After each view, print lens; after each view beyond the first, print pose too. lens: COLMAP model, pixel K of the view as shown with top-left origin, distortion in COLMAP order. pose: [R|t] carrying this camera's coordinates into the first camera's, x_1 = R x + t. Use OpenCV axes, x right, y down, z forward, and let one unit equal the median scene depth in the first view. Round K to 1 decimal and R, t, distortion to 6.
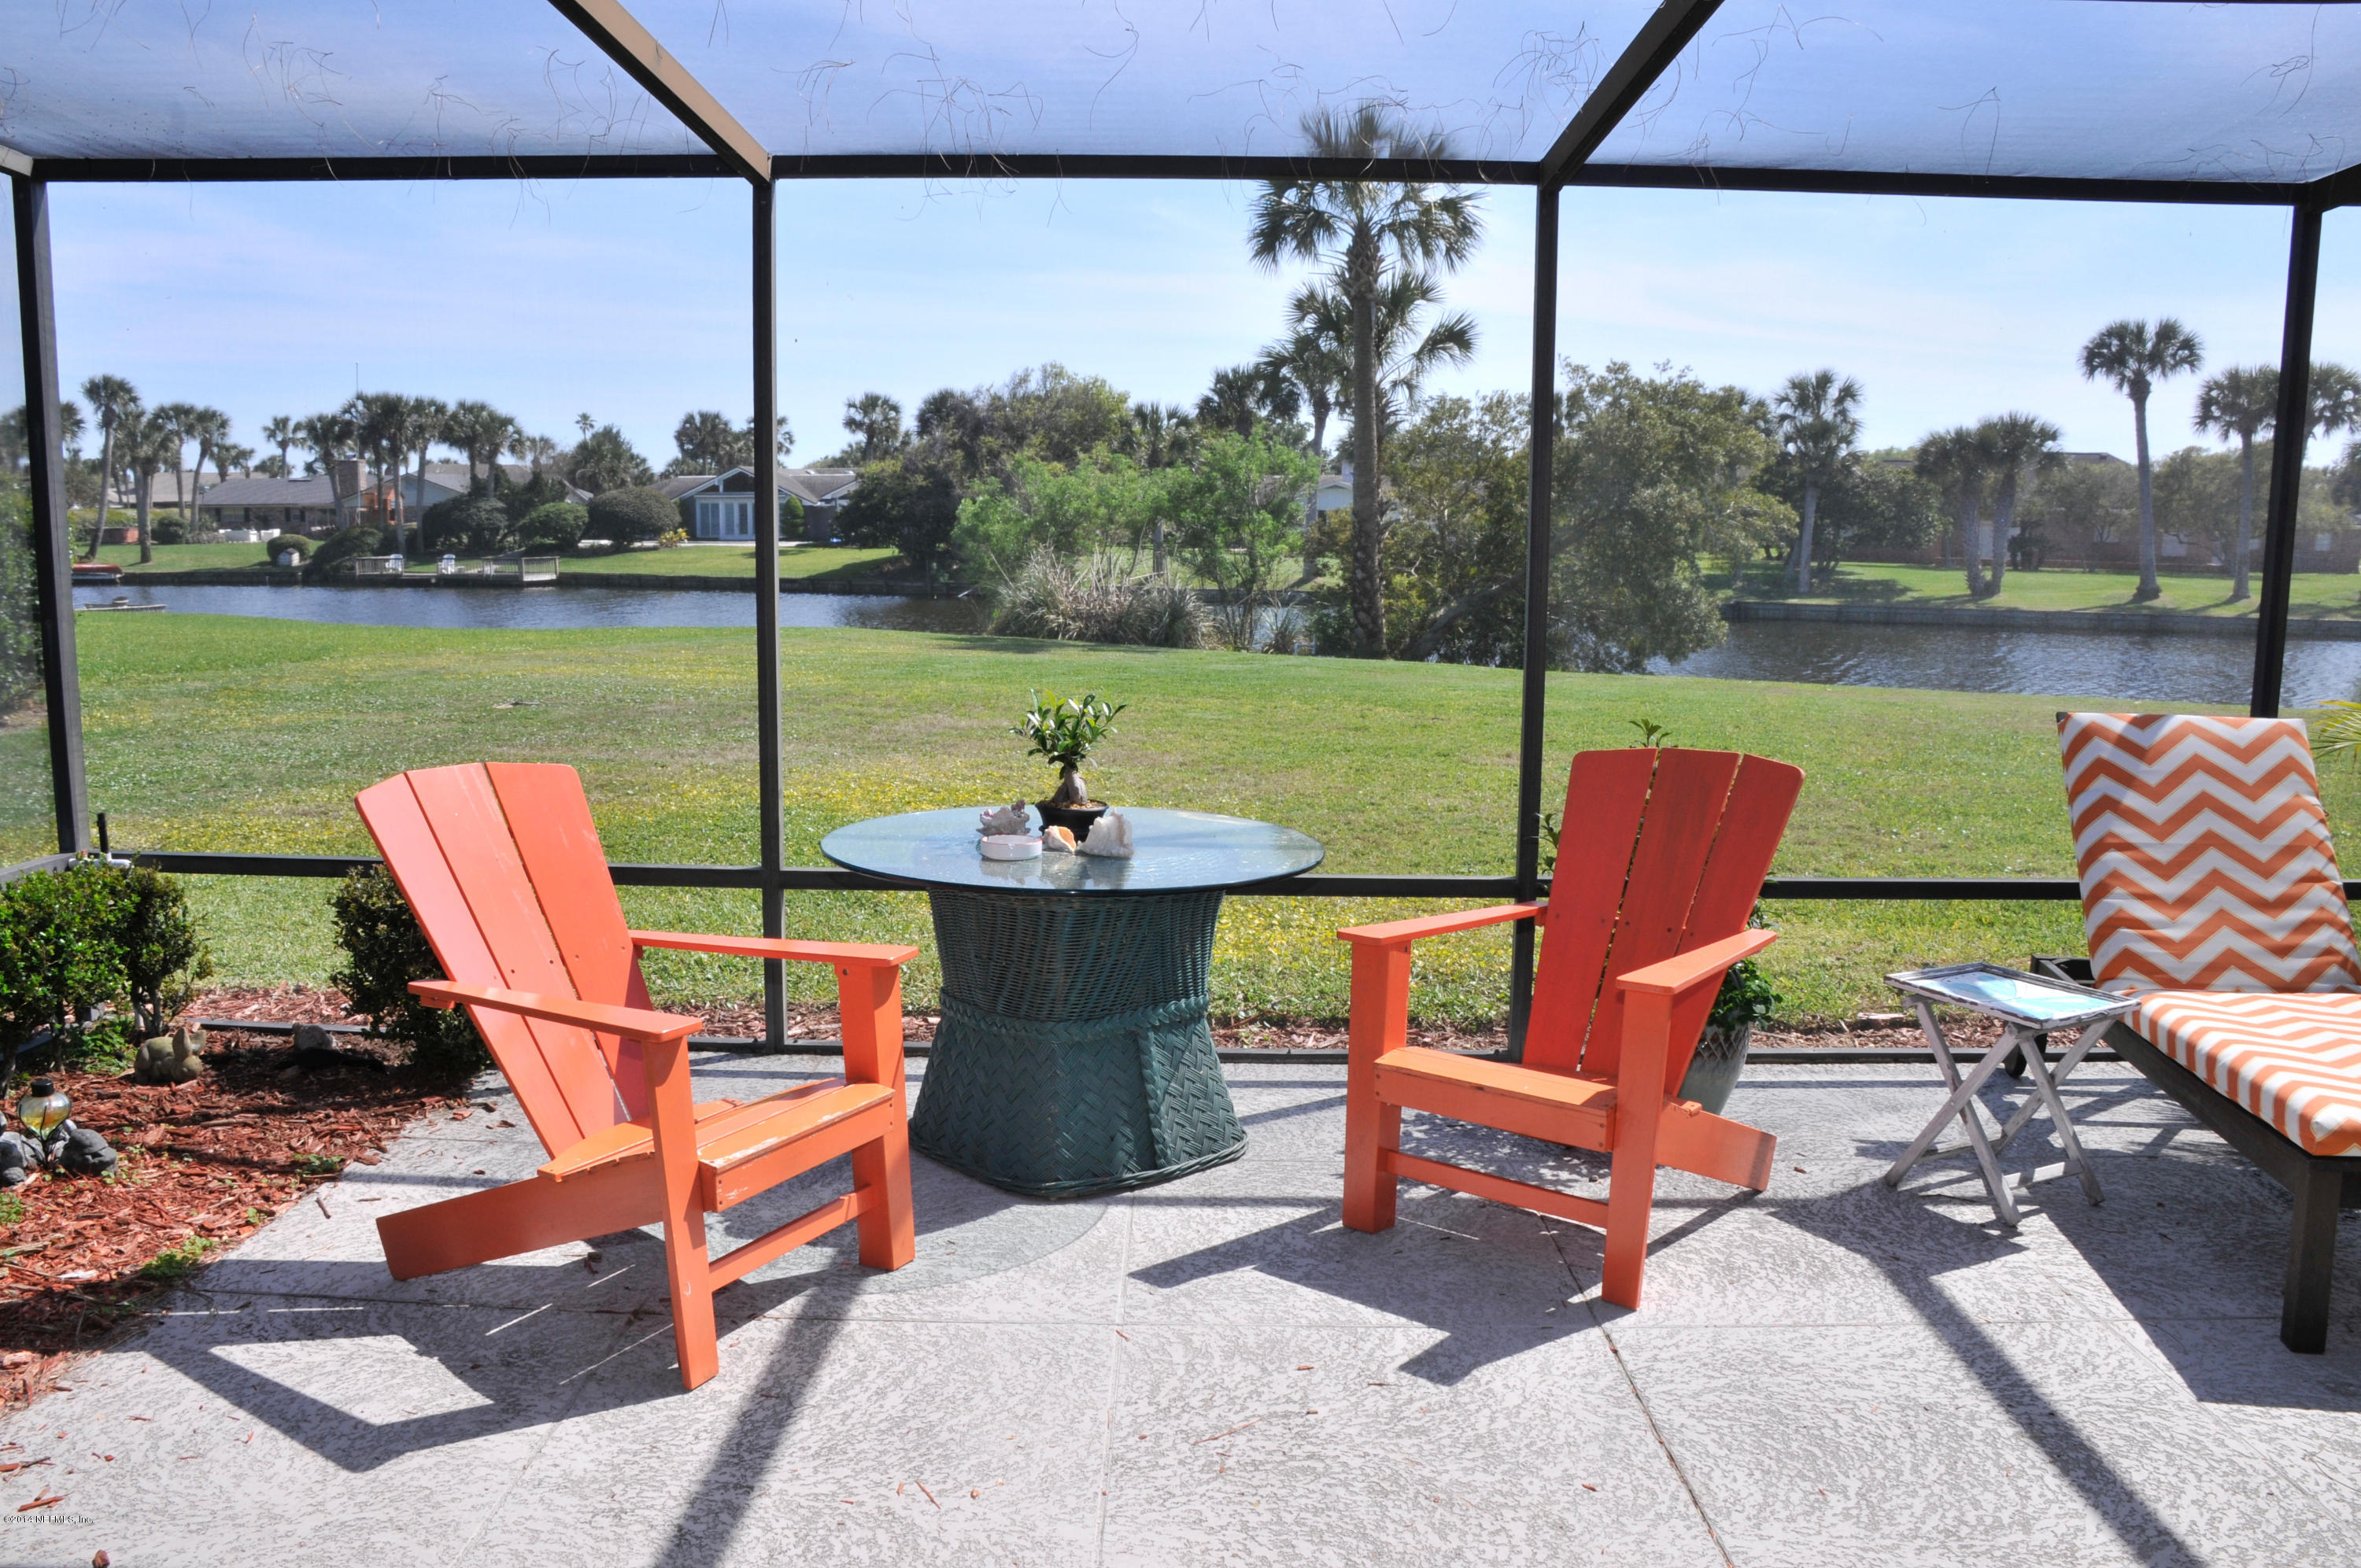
lens RADIAL K [[1835.1, 0, 1167.9], [0, 1835.1, 814.9], [0, 0, 1]] dist [-0.153836, 0.119015]
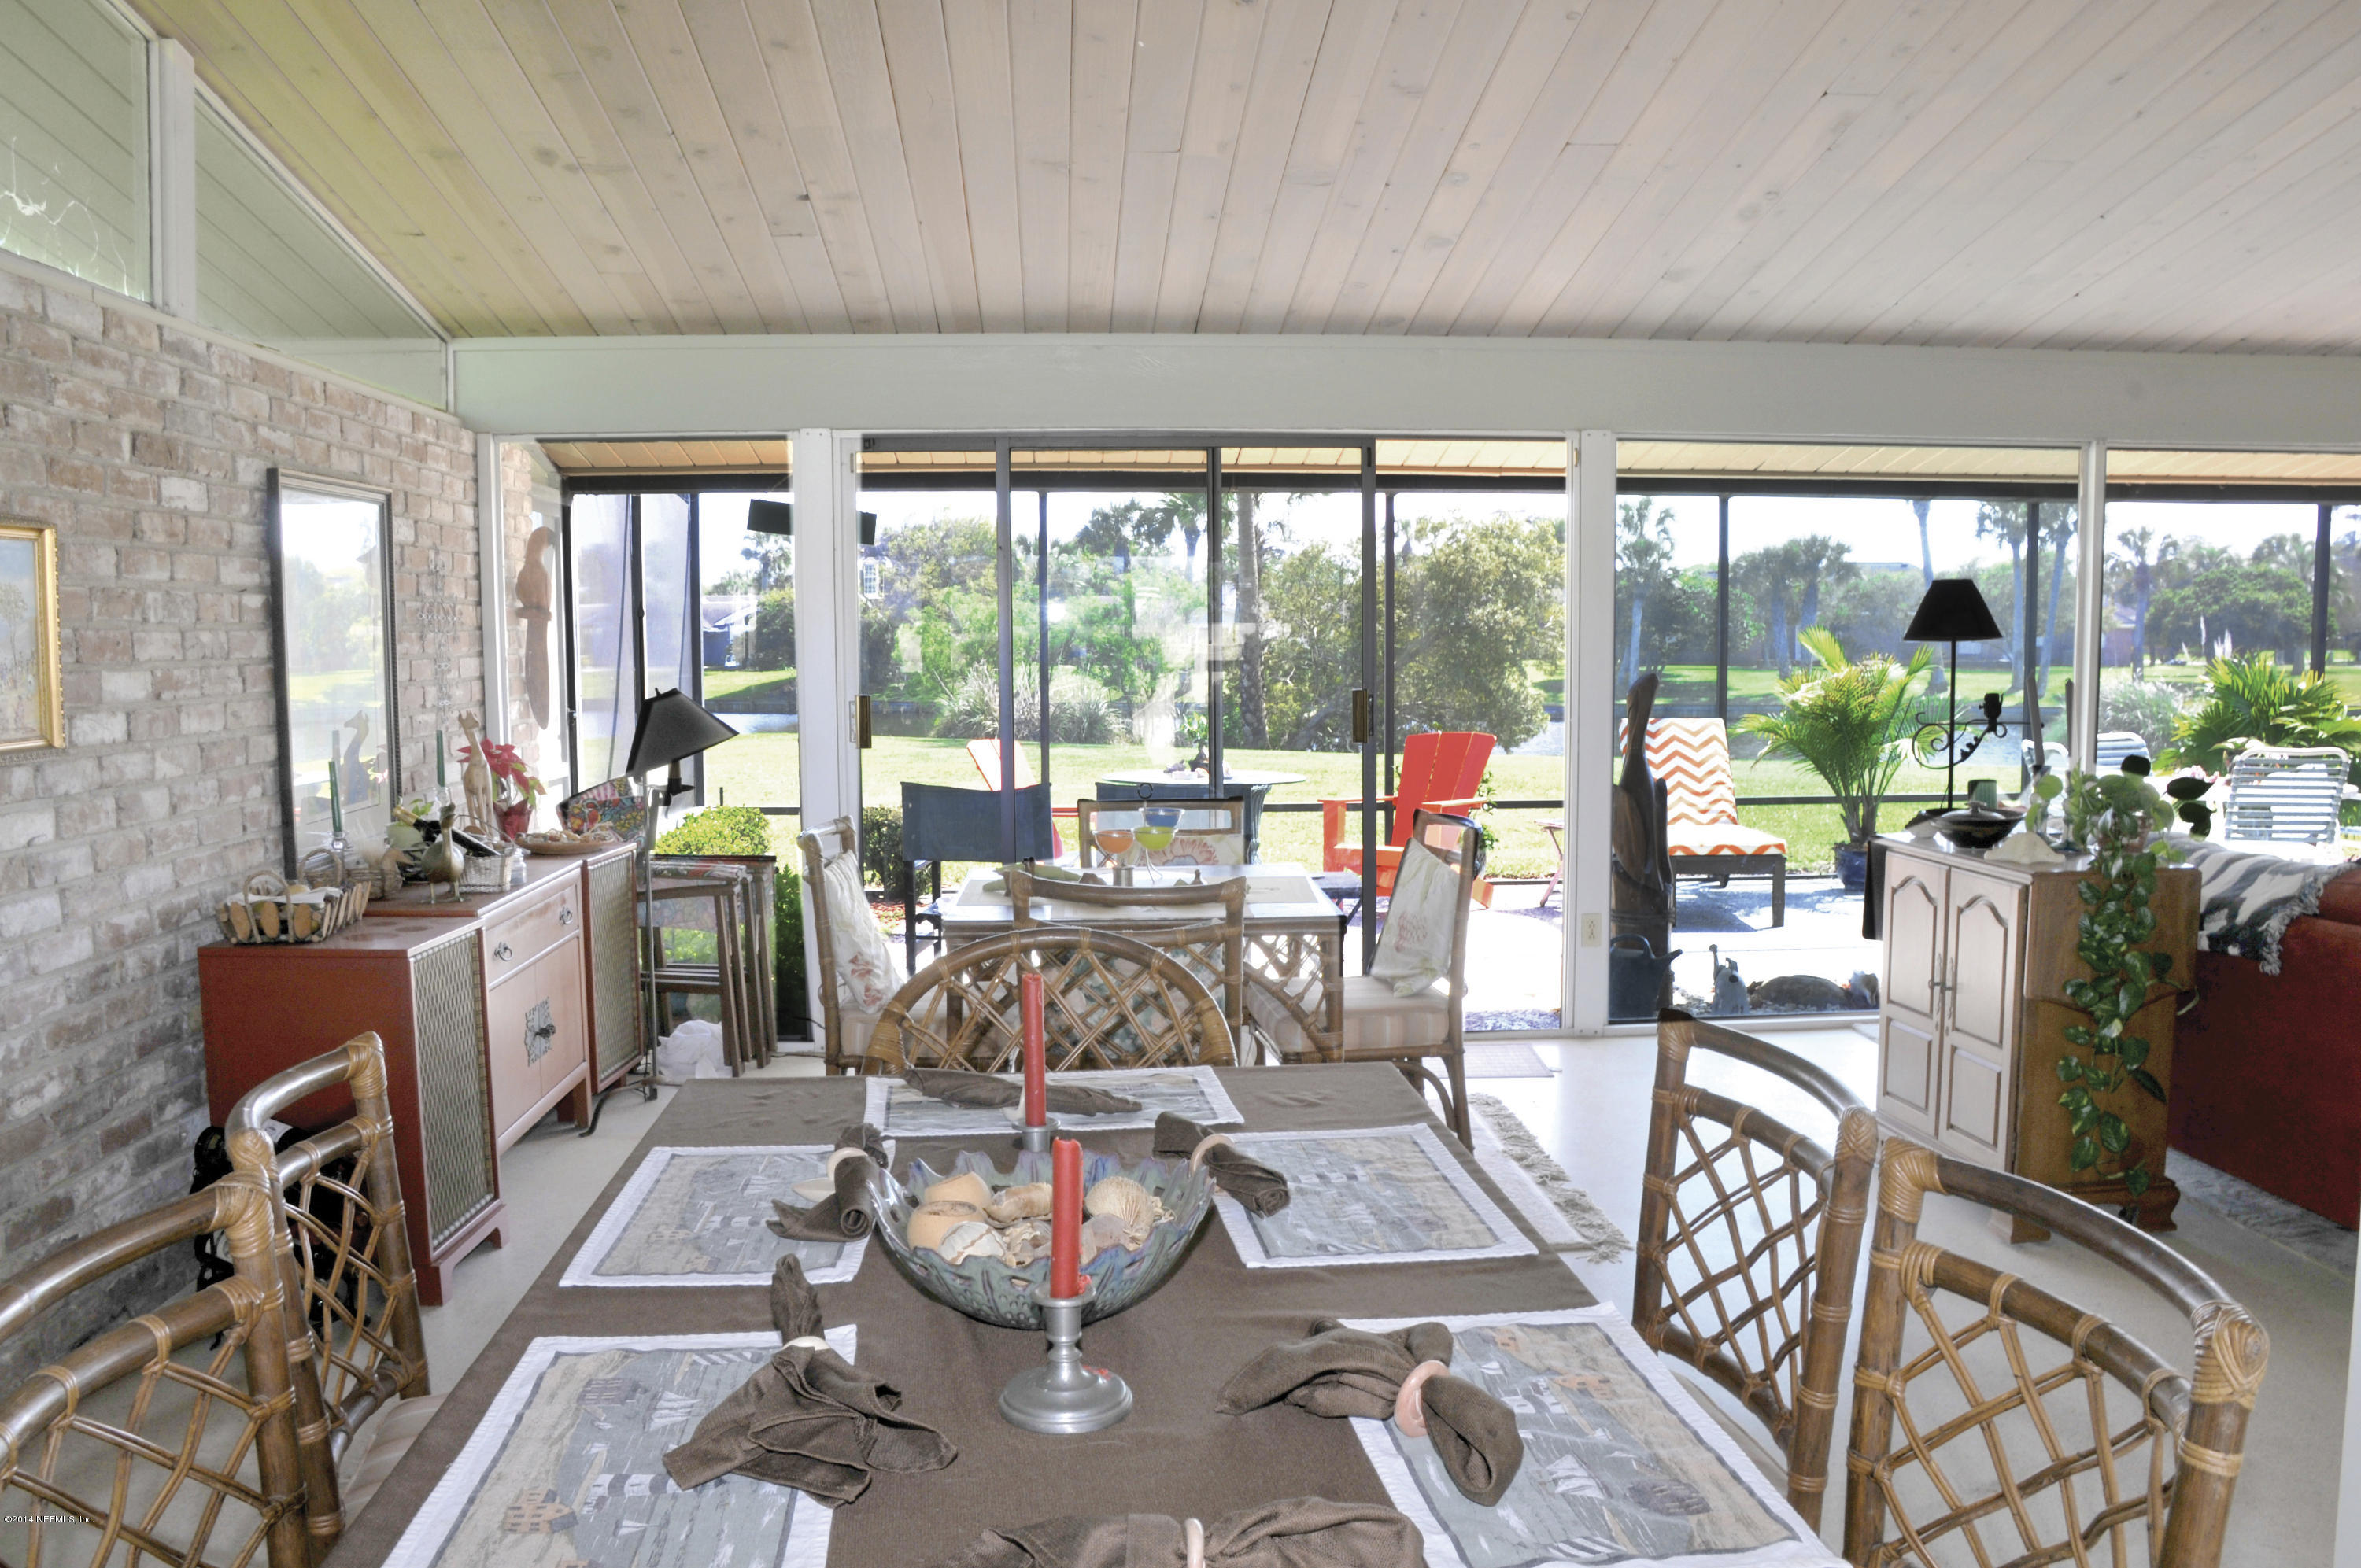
lens RADIAL K [[1802.3, 0, 1142.6], [0, 1802.3, 848.4], [0, 0, 1]] dist [-0.076541, 0.003420]
pose [[0.998061, -0.020549, 0.058751, -0.032531], [0.023101, 0.998804, -0.043090, 0.025071], [-0.057795, 0.044363, 0.997342, -0.163073]]
